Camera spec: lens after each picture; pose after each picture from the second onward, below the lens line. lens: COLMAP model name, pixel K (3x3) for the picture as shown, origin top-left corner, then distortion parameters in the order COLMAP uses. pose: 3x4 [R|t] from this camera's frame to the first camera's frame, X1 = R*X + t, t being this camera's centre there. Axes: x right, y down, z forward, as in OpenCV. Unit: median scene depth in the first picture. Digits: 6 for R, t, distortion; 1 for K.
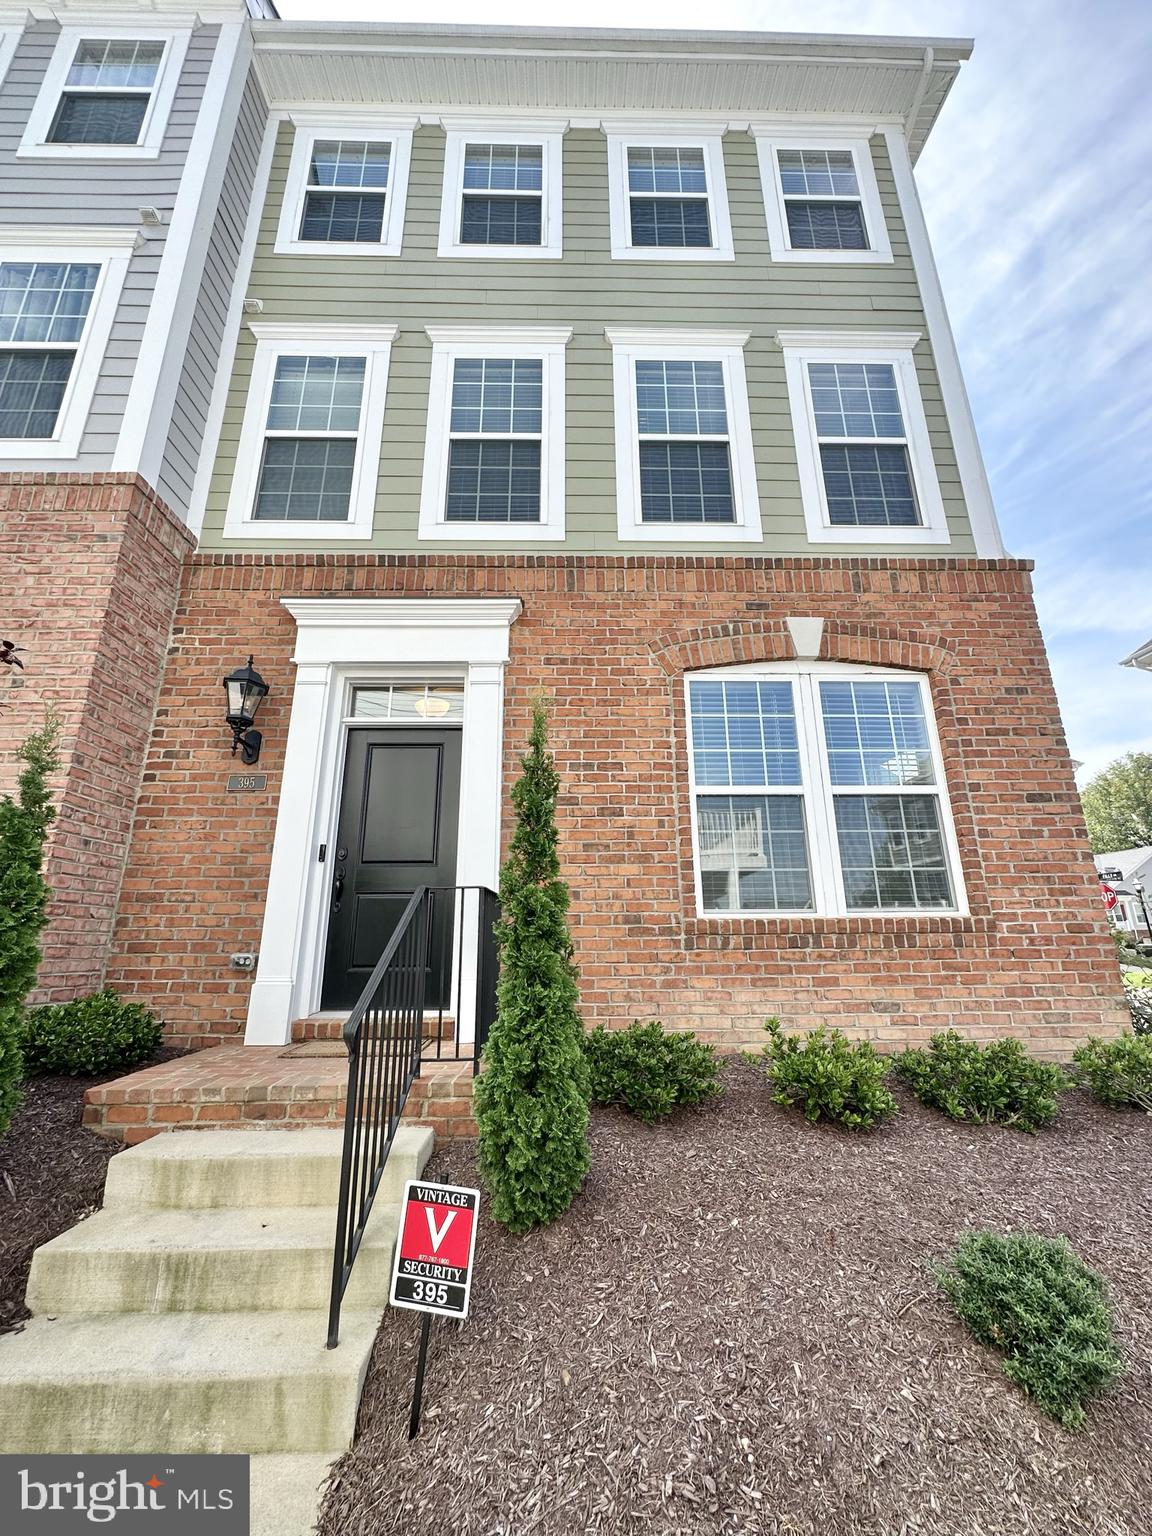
lens RADIAL K [[615.5, 0, 580.8], [0, 615.5, 759.9], [0, 0, 1]] dist [-0.005607, 0.001830]
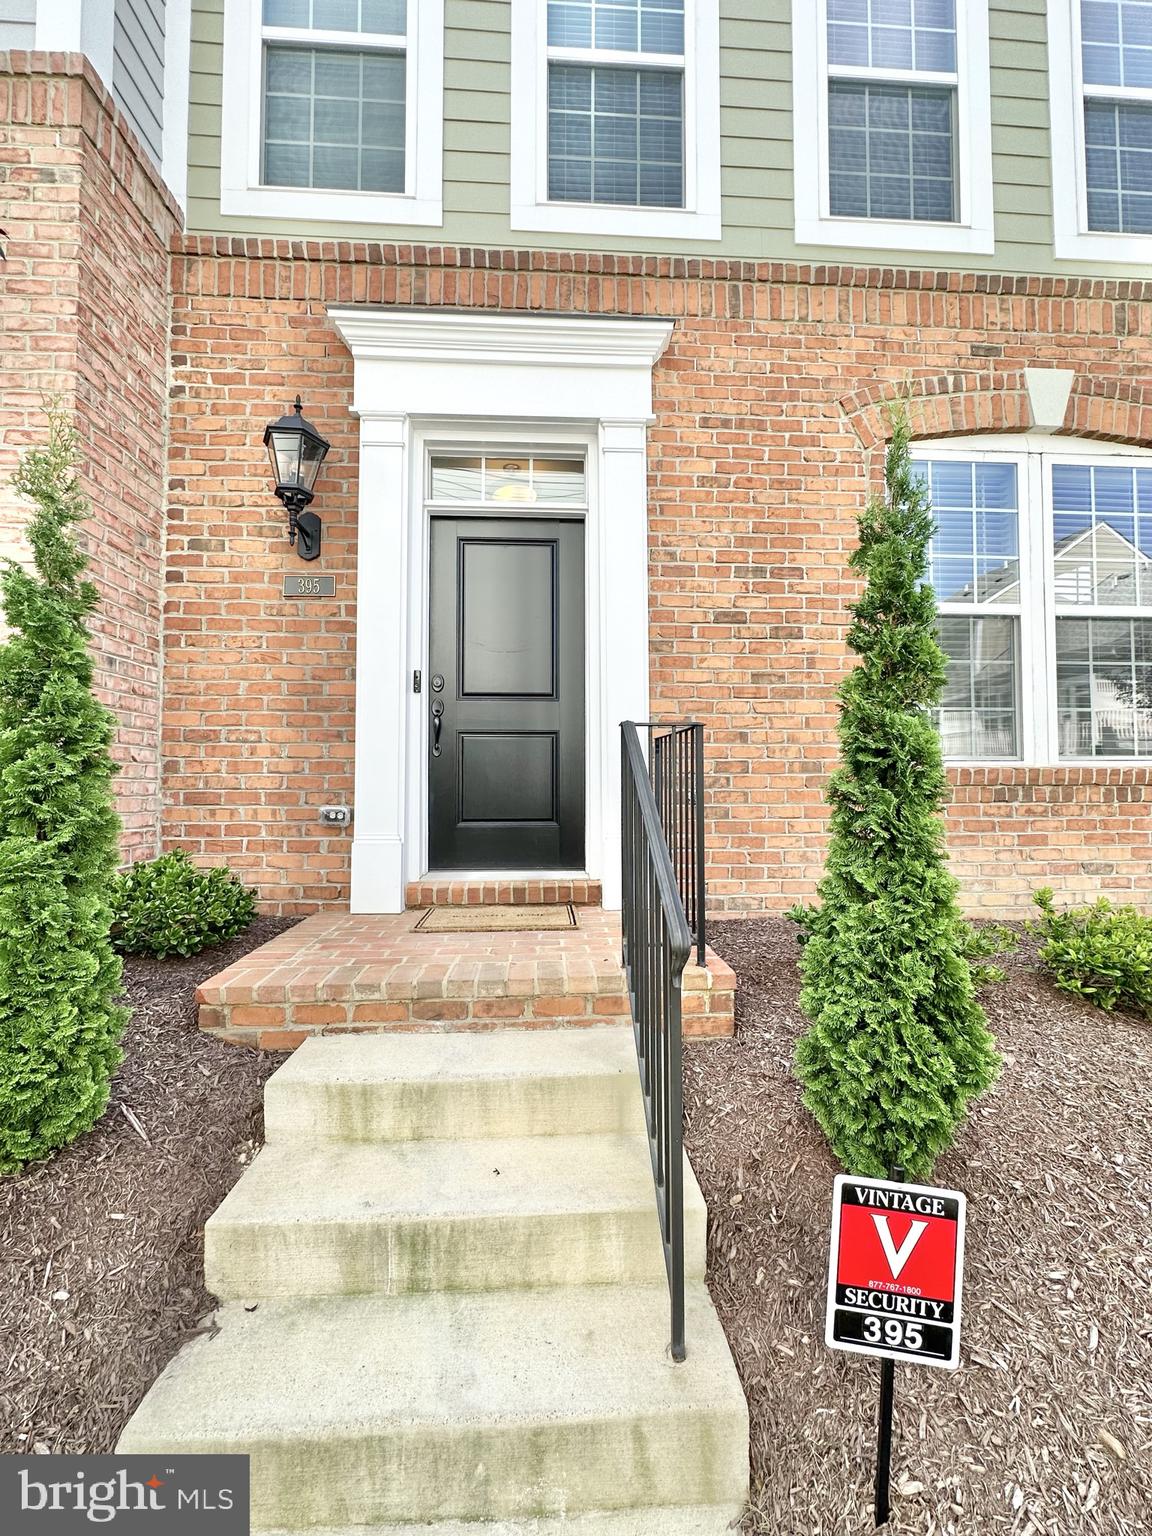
lens RADIAL K [[615.5, 0, 574.8], [0, 615.5, 761.1], [0, 0, 1]] dist [-0.005607, 0.001830]
pose [[0.999392, 0.007107, 0.034136, -0.259473], [-0.015330, 0.968871, 0.247091, 0.056797], [-0.031318, -0.247464, 0.968391, 0.229338]]
